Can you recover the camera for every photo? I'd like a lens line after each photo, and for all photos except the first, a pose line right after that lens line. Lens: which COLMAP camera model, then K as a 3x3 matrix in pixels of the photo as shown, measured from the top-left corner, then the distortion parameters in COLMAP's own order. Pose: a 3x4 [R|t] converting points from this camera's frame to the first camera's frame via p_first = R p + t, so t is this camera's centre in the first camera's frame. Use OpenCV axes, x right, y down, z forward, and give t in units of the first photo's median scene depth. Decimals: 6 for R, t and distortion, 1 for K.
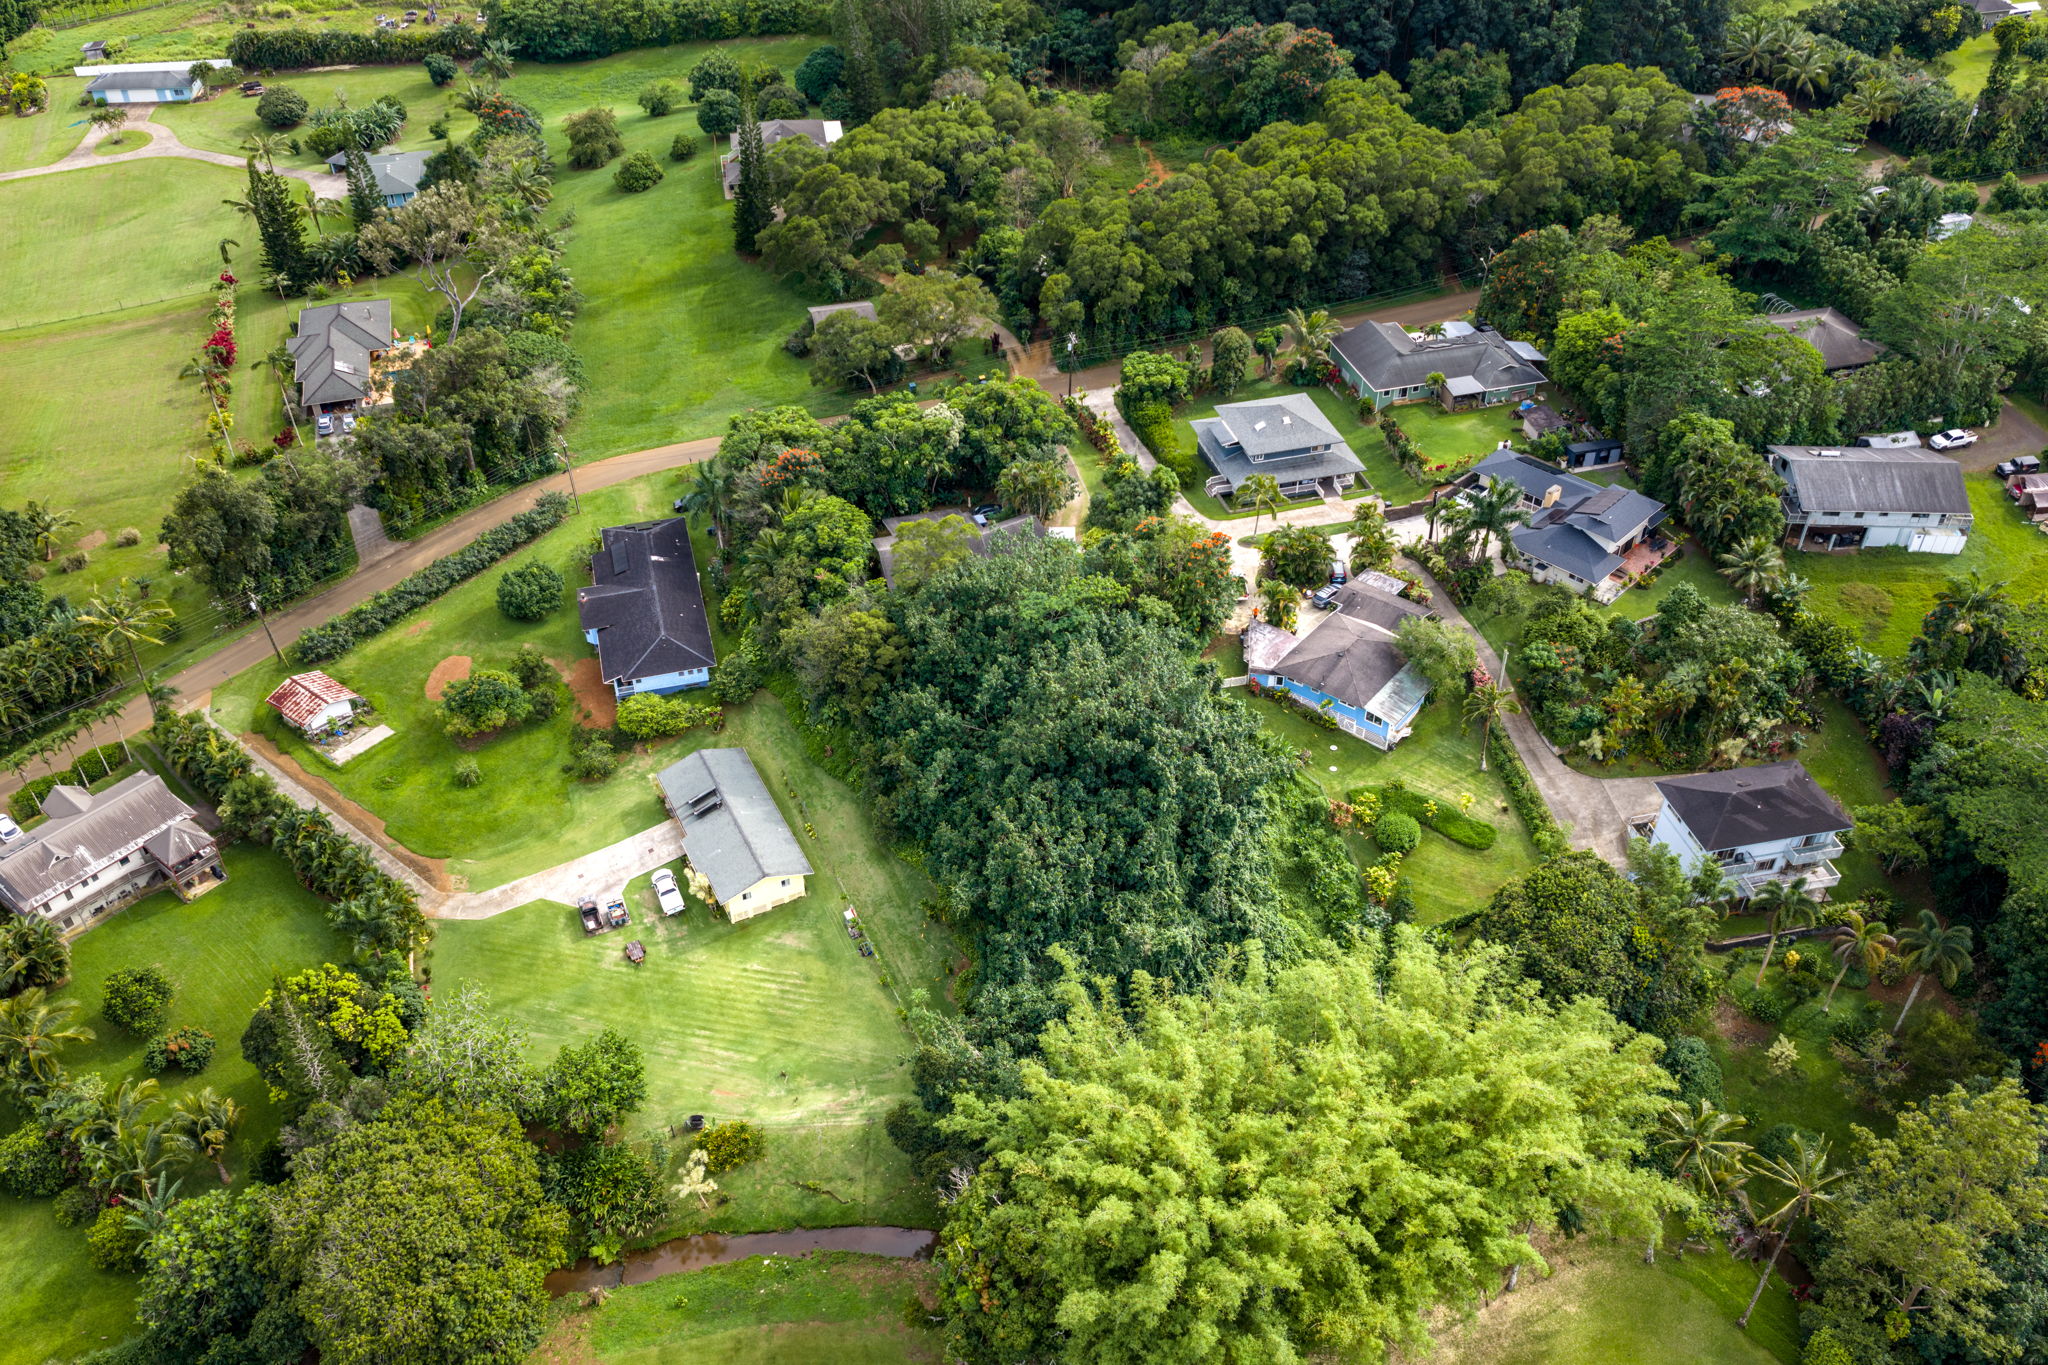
lens RADIAL K [[1689.6, 0, 1032.7], [0, 1689.6, 693.7], [0, 0, 1]] dist [0.015100, -0.021837]
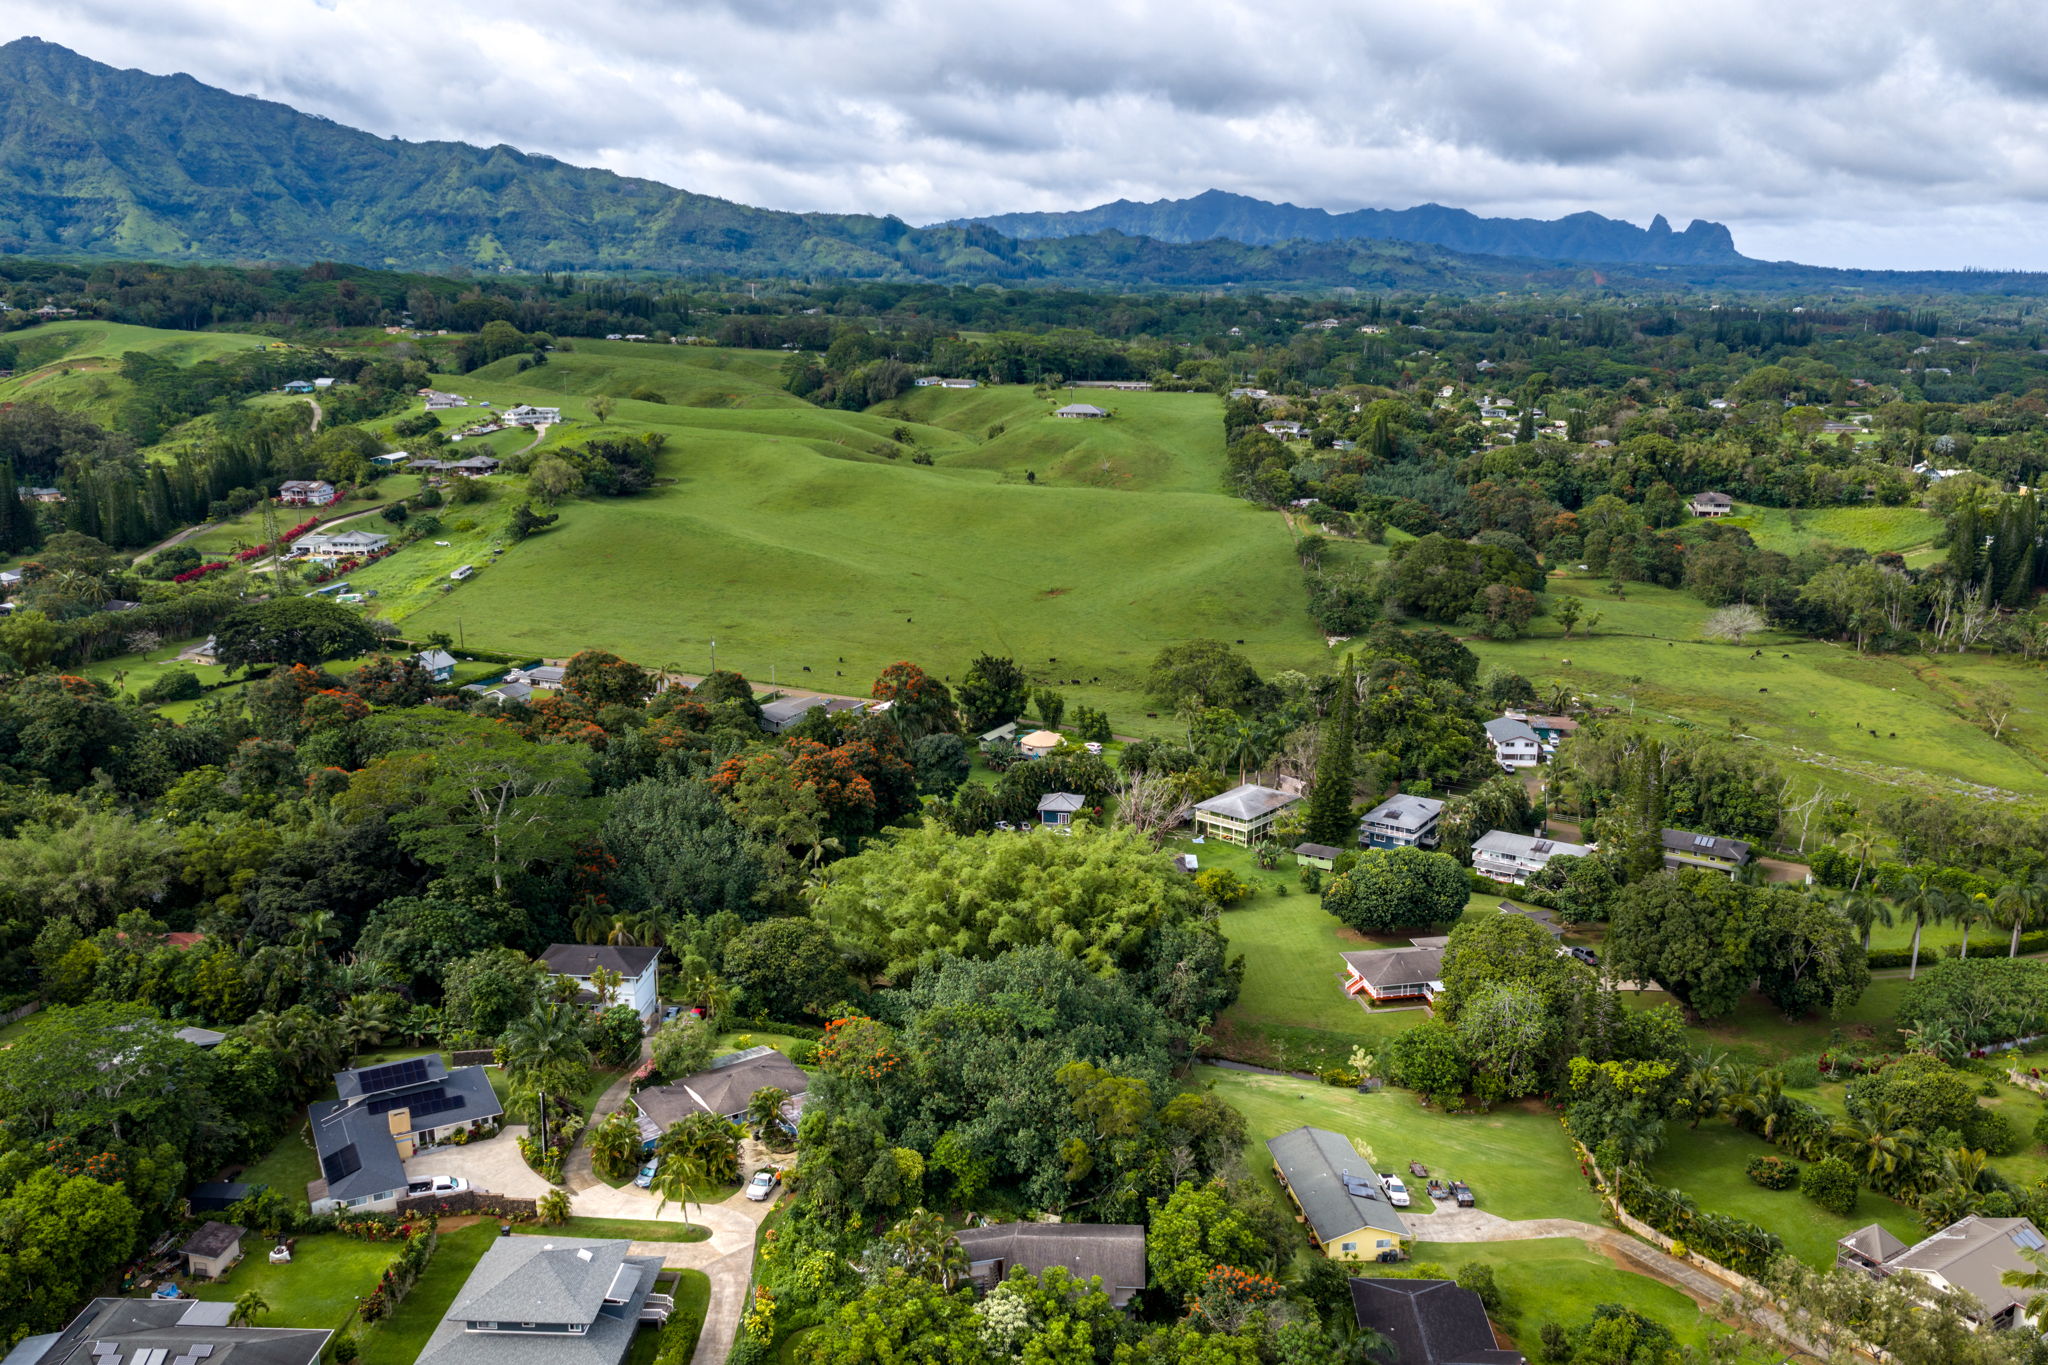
lens RADIAL K [[1689.6, 0, 1032.7], [0, 1689.6, 693.7], [0, 0, 1]] dist [0.015100, -0.021837]
pose [[-0.950593, -0.071623, 0.302065, -0.274236], [0.199372, 0.604987, 0.770871, -0.906731], [-0.237957, 0.793008, -0.560817, 1.287959]]
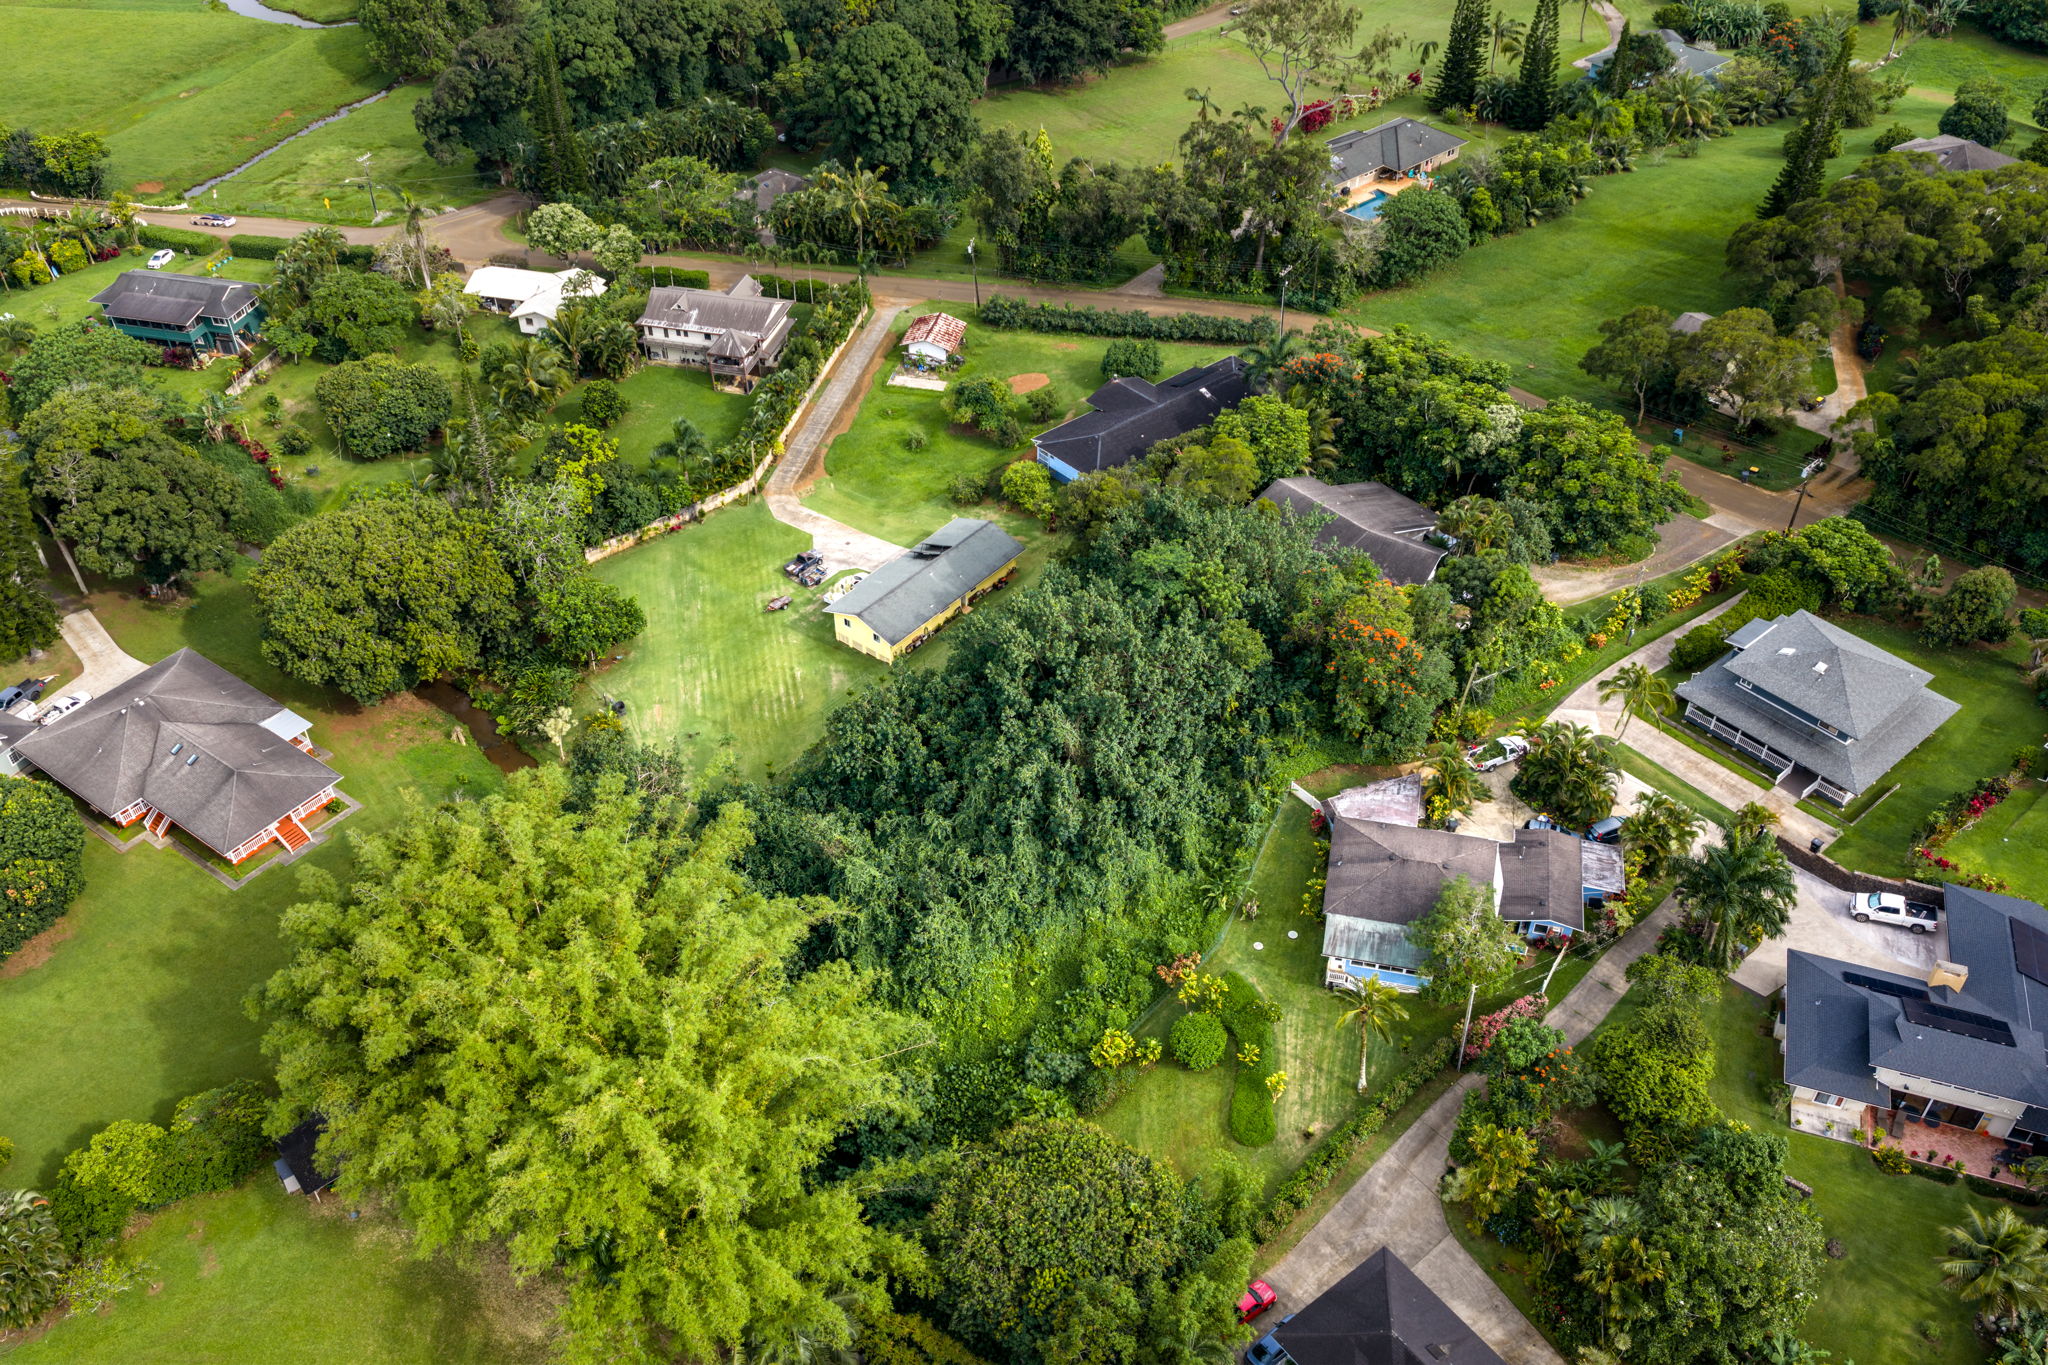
lens RADIAL K [[1689.6, 0, 1032.7], [0, 1689.6, 693.7], [0, 0, 1]] dist [0.015100, -0.021837]
pose [[0.422885, 0.586416, -0.690858, 0.544551], [-0.569609, 0.764956, 0.300646, -0.195967], [0.704780, 0.266380, 0.657516, 0.361467]]
